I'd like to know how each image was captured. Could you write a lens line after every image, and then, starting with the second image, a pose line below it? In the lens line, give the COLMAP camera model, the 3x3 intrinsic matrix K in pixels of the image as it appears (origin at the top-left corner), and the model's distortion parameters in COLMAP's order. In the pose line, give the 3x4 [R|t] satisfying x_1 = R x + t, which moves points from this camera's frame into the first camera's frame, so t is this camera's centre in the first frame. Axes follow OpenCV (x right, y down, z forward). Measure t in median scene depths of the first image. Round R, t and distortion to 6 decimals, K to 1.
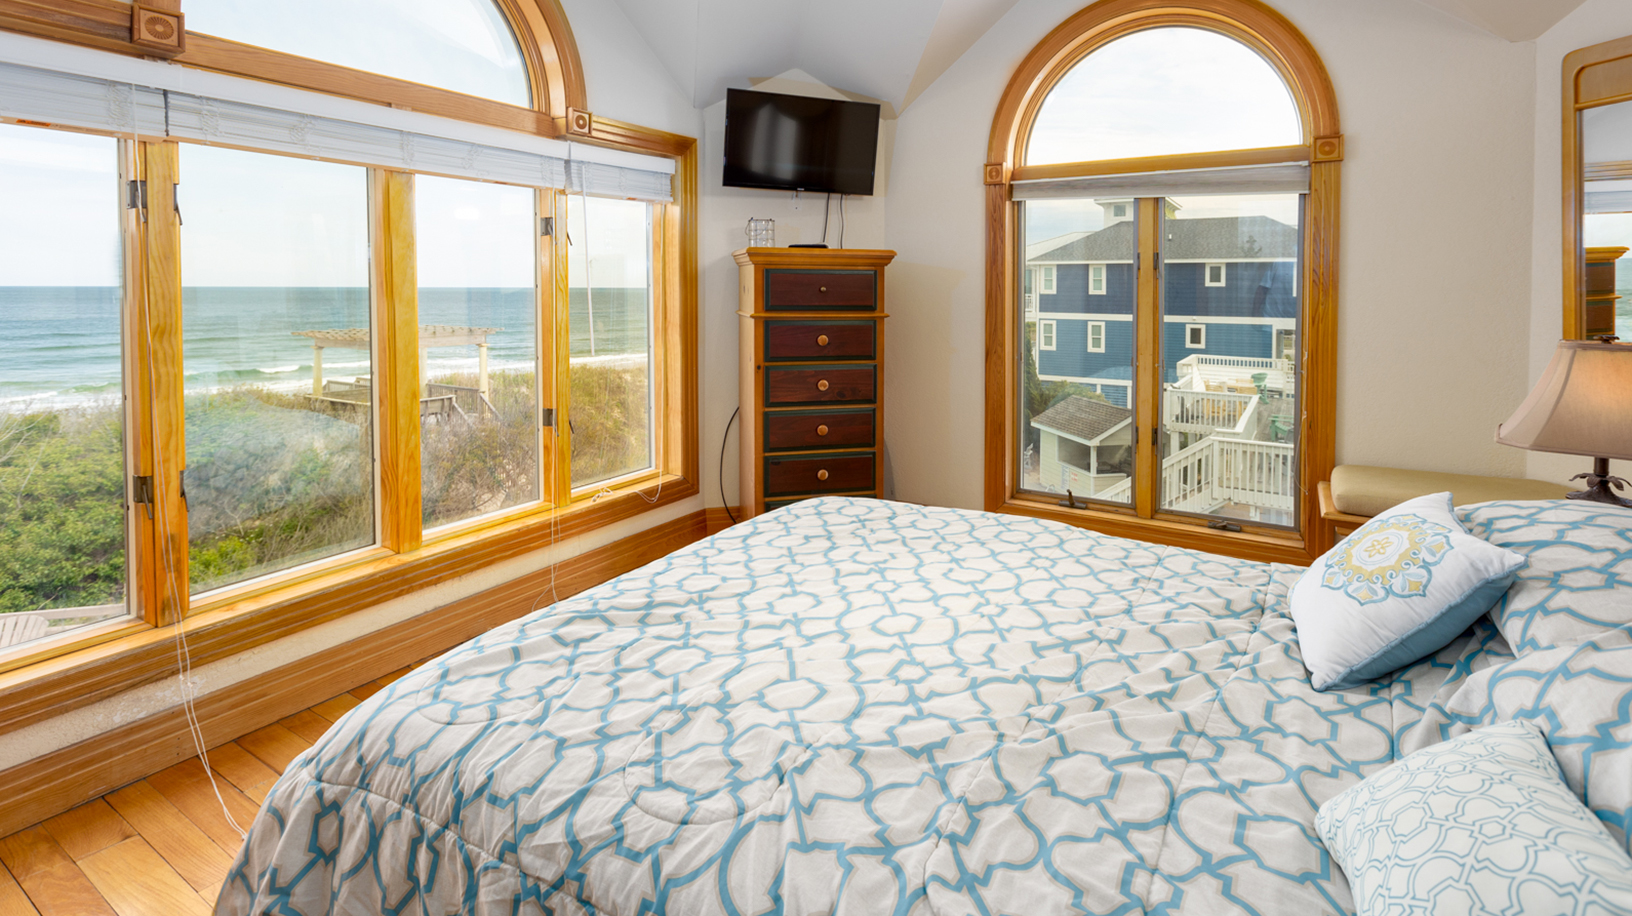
lens RADIAL K [[789.5, 0, 814.6], [0, 789.5, 305.3], [0, 0, 1]] dist [0.002804, -0.000067]
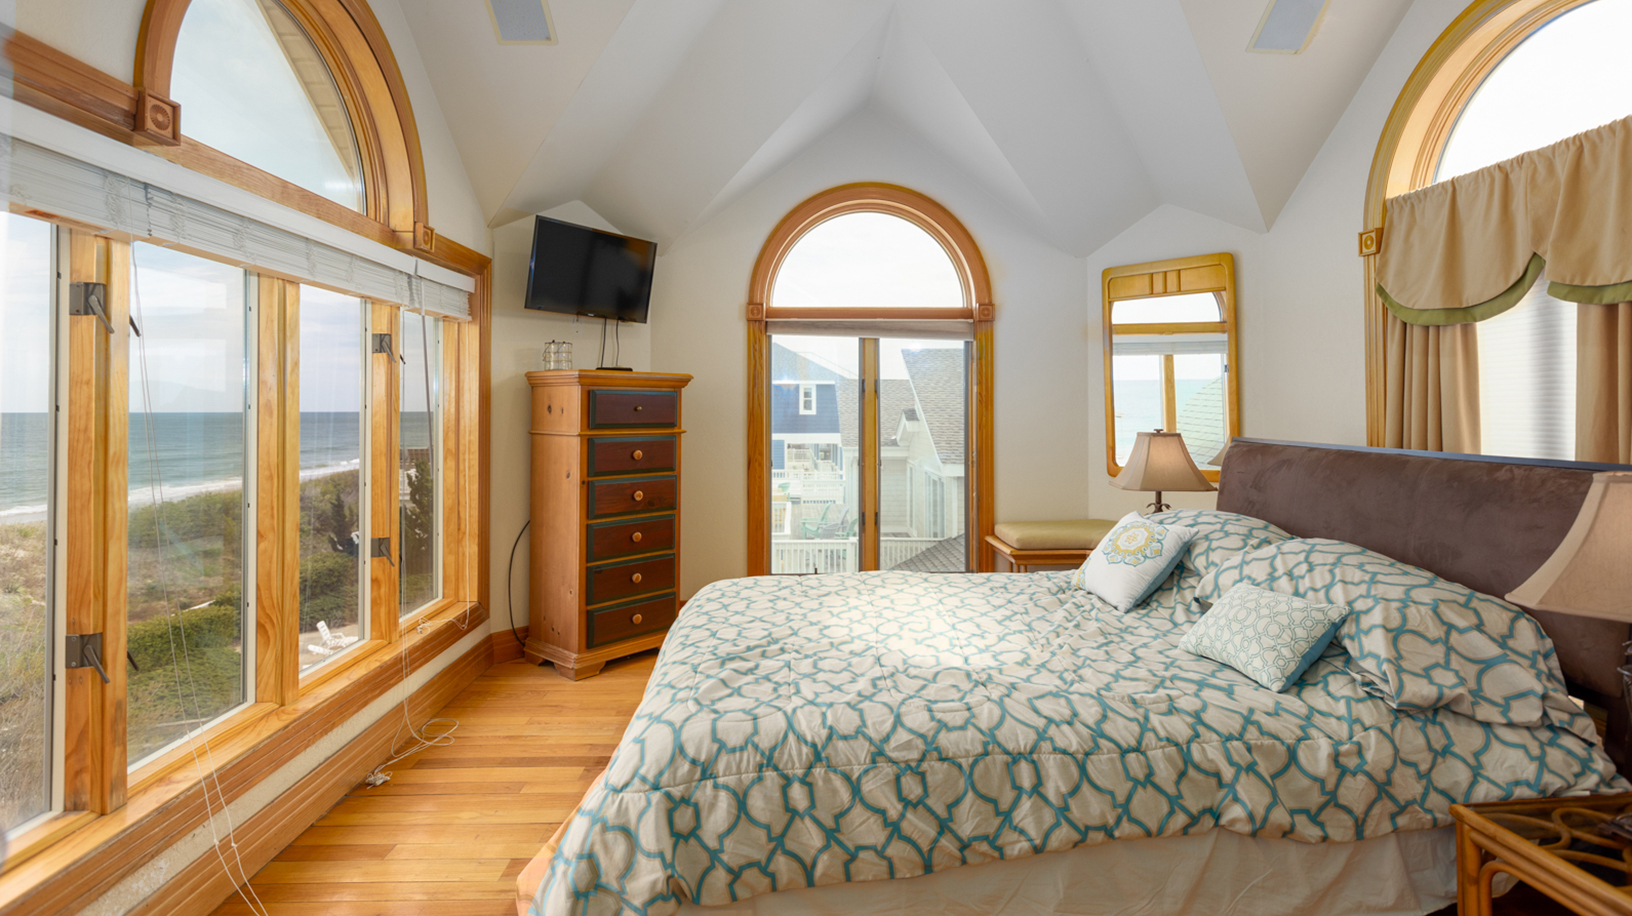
lens RADIAL K [[841.6, 0, 814.8], [0, 841.6, 393.9], [0, 0, 1]] dist [0.001240, 0.001296]
pose [[0.825446, 0.003671, 0.564469, -0.603233], [0.018900, 0.999238, -0.034137, 0.005851], [-0.564164, 0.038847, 0.824748, -0.149157]]
